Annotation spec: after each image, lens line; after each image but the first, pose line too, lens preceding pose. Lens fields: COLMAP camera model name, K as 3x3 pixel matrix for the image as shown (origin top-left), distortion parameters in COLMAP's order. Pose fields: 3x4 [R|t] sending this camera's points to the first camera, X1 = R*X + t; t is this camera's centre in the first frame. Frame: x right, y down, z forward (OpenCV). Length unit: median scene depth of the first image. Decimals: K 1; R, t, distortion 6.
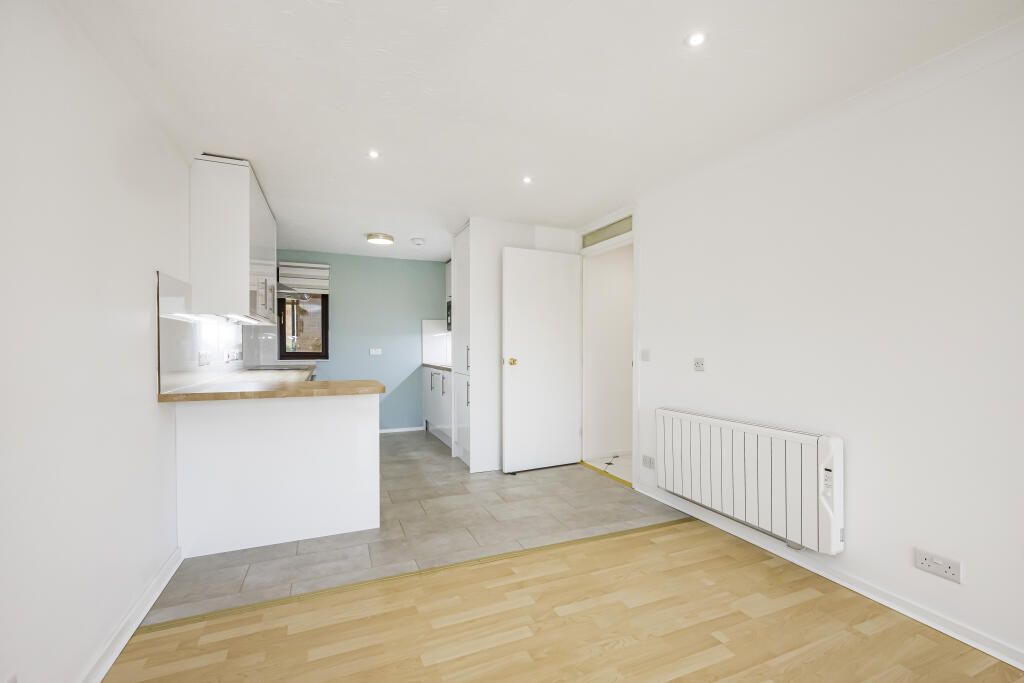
lens RADIAL K [[422.6, 0, 502.0], [0, 422.6, 356.9], [0, 0, 1]] dist [0.000860, 0.000268]
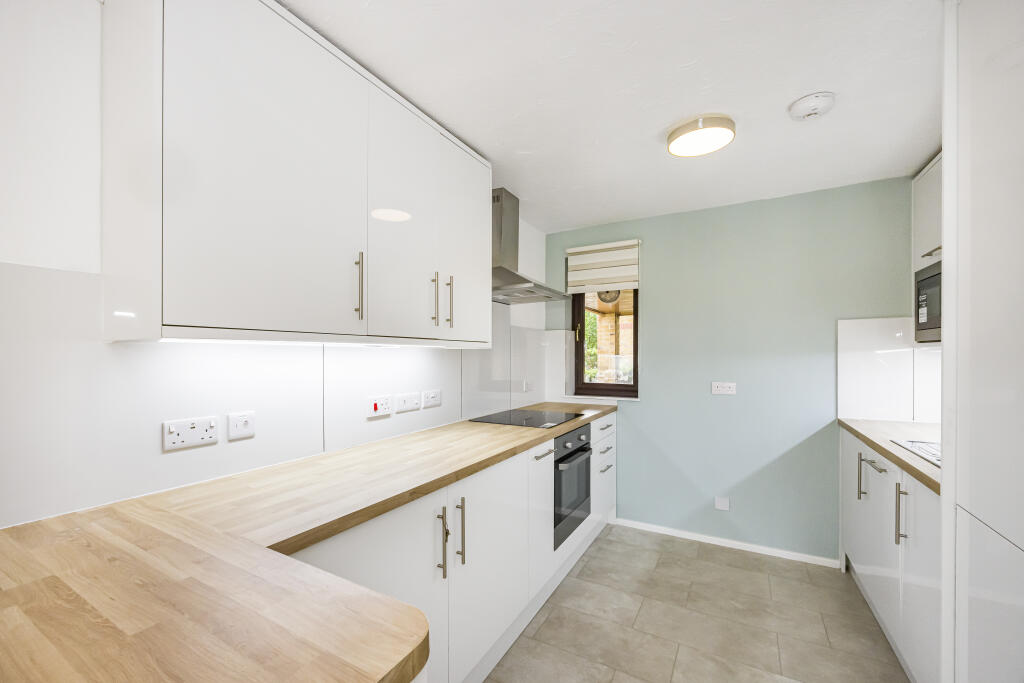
lens RADIAL K [[422.6, 0, 496.4], [0, 422.6, 362.1], [0, 0, 1]] dist [0.000860, 0.000268]
pose [[0.615096, 0.006150, -0.788428, -0.064802], [-0.016821, 0.999844, -0.005325, -0.038761], [0.788273, 0.016537, 0.615104, 0.481099]]
